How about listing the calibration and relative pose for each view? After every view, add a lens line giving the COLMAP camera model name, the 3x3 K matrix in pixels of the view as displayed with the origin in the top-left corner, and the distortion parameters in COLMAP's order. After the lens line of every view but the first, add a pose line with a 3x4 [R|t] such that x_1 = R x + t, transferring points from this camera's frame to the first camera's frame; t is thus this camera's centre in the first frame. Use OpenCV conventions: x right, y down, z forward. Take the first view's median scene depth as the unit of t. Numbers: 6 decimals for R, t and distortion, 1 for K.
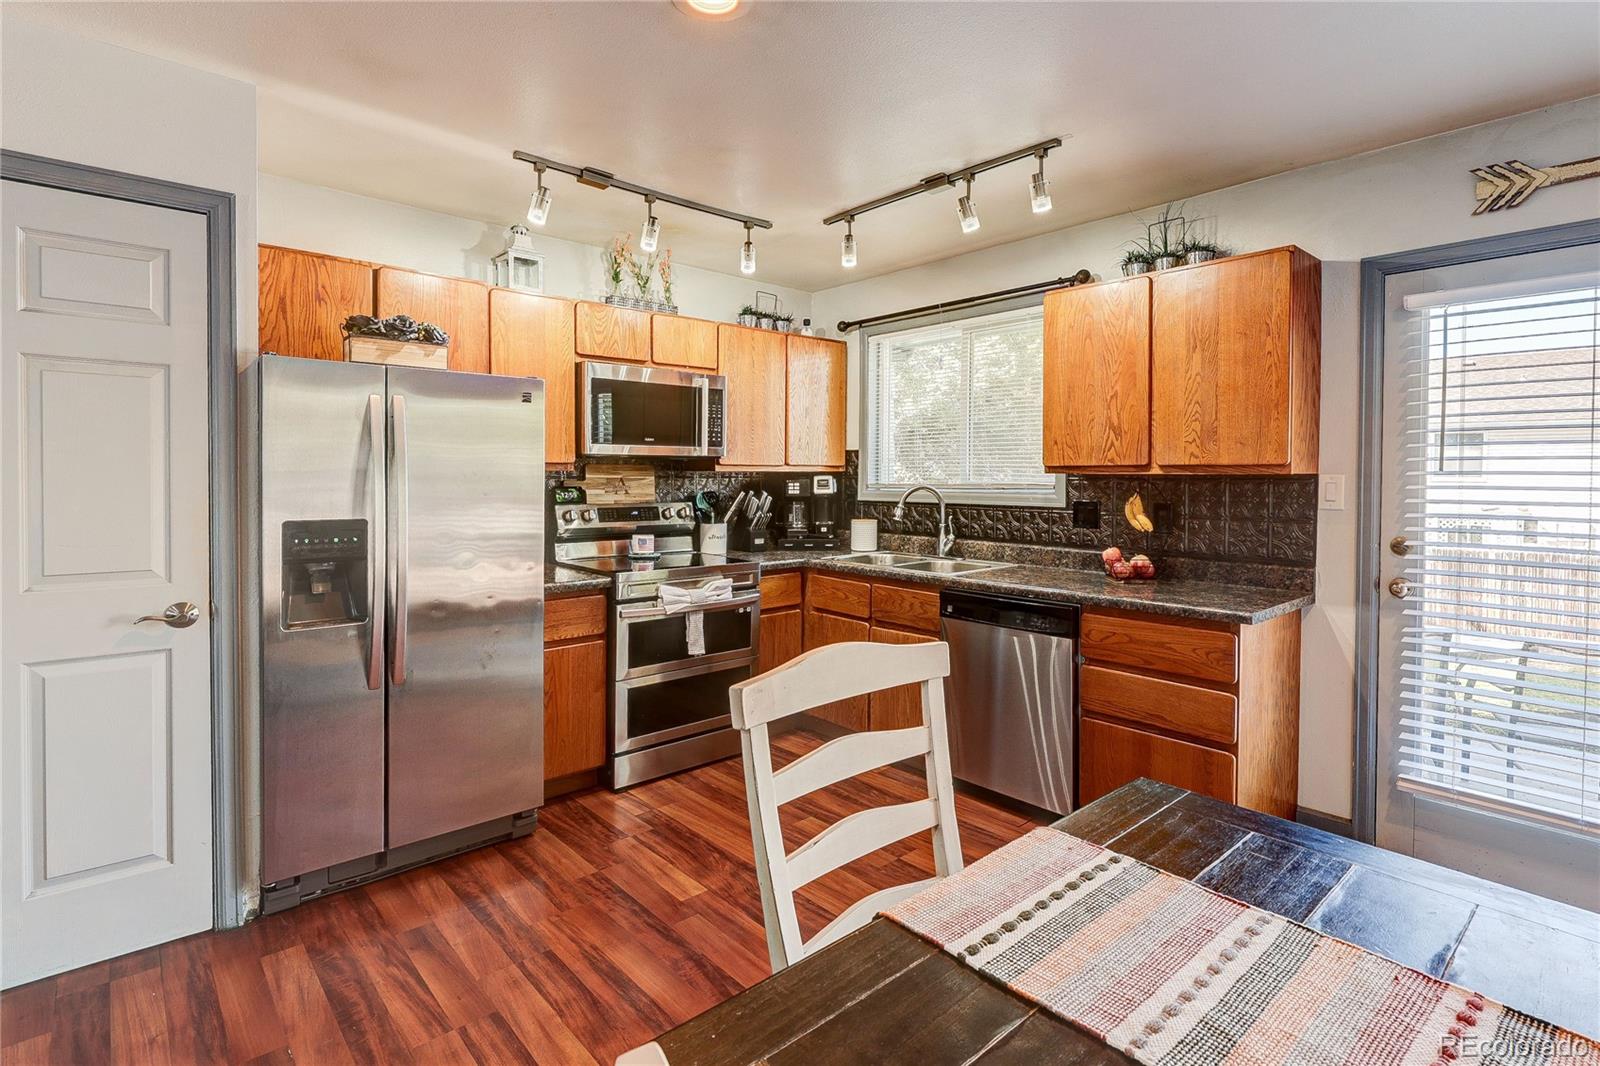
lens RADIAL K [[782.4, 0, 803.9], [0, 782.4, 488.1], [0, 0, 1]] dist [0.000563, 0.000544]
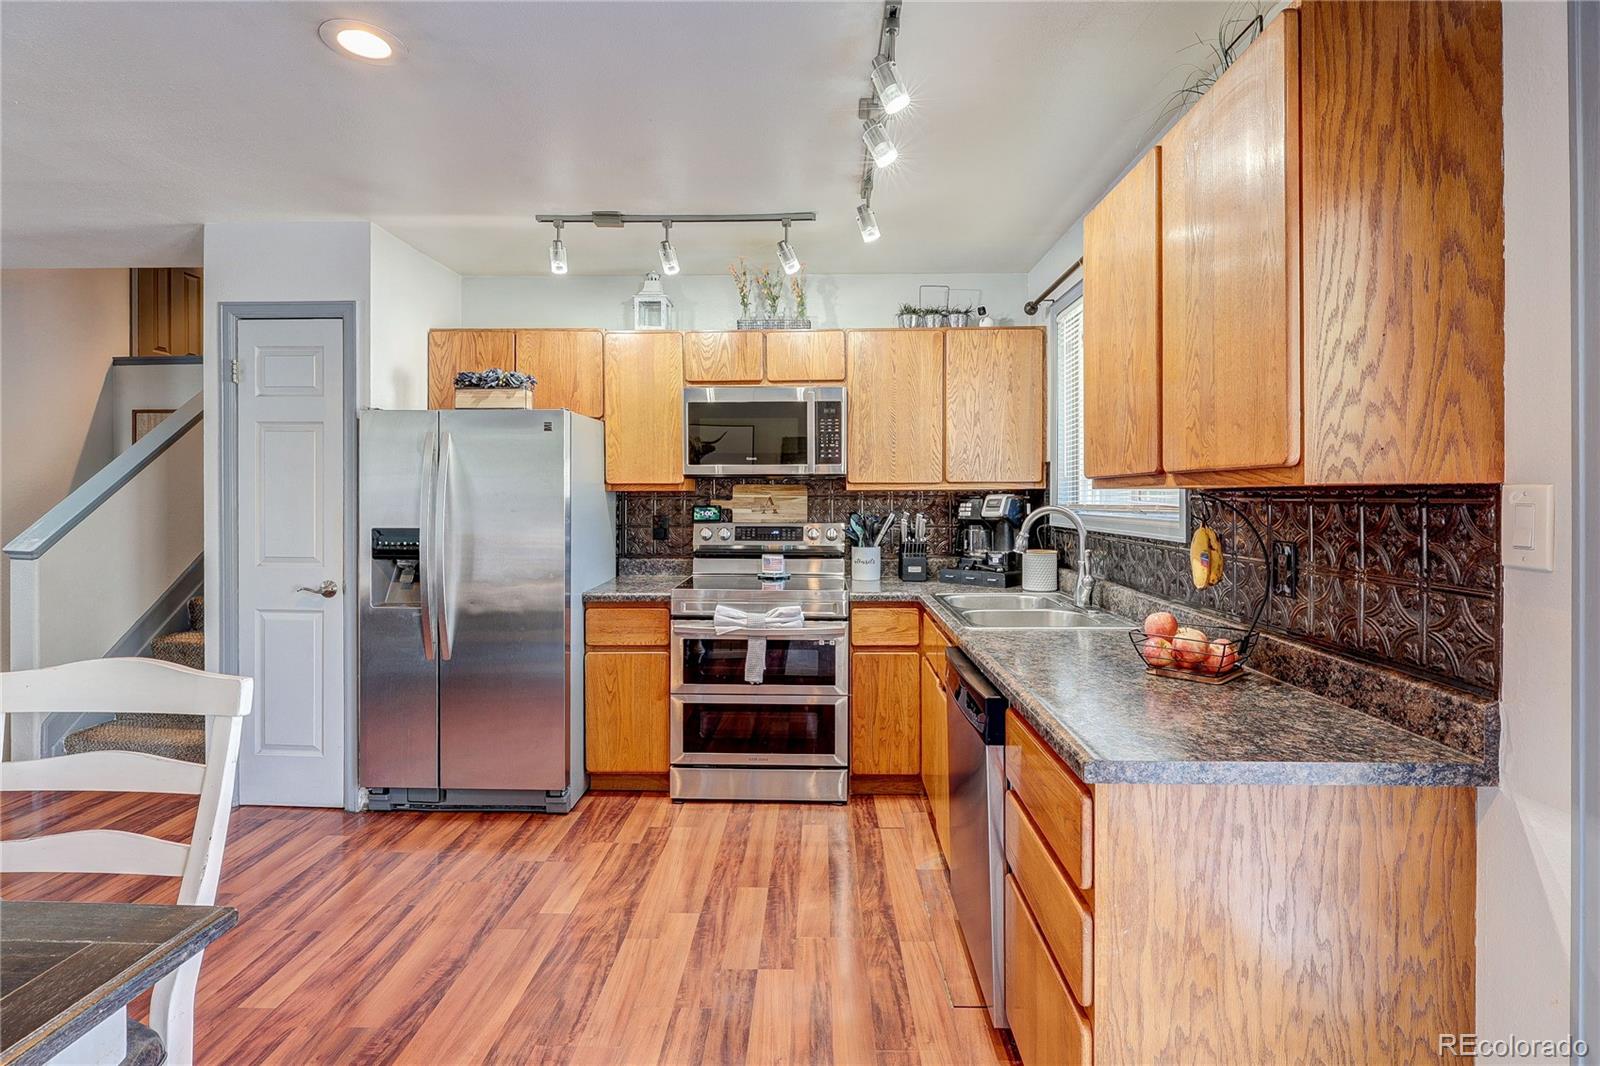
lens RADIAL K [[765.7, 0, 796.2], [0, 765.7, 493.9], [0, 0, 1]] dist [0.000204, 0.000322]
pose [[0.724748, -0.004911, -0.688996, 0.605287], [-0.008748, 0.999828, -0.016329, -0.002210], [0.688958, 0.017862, 0.724581, 0.391968]]
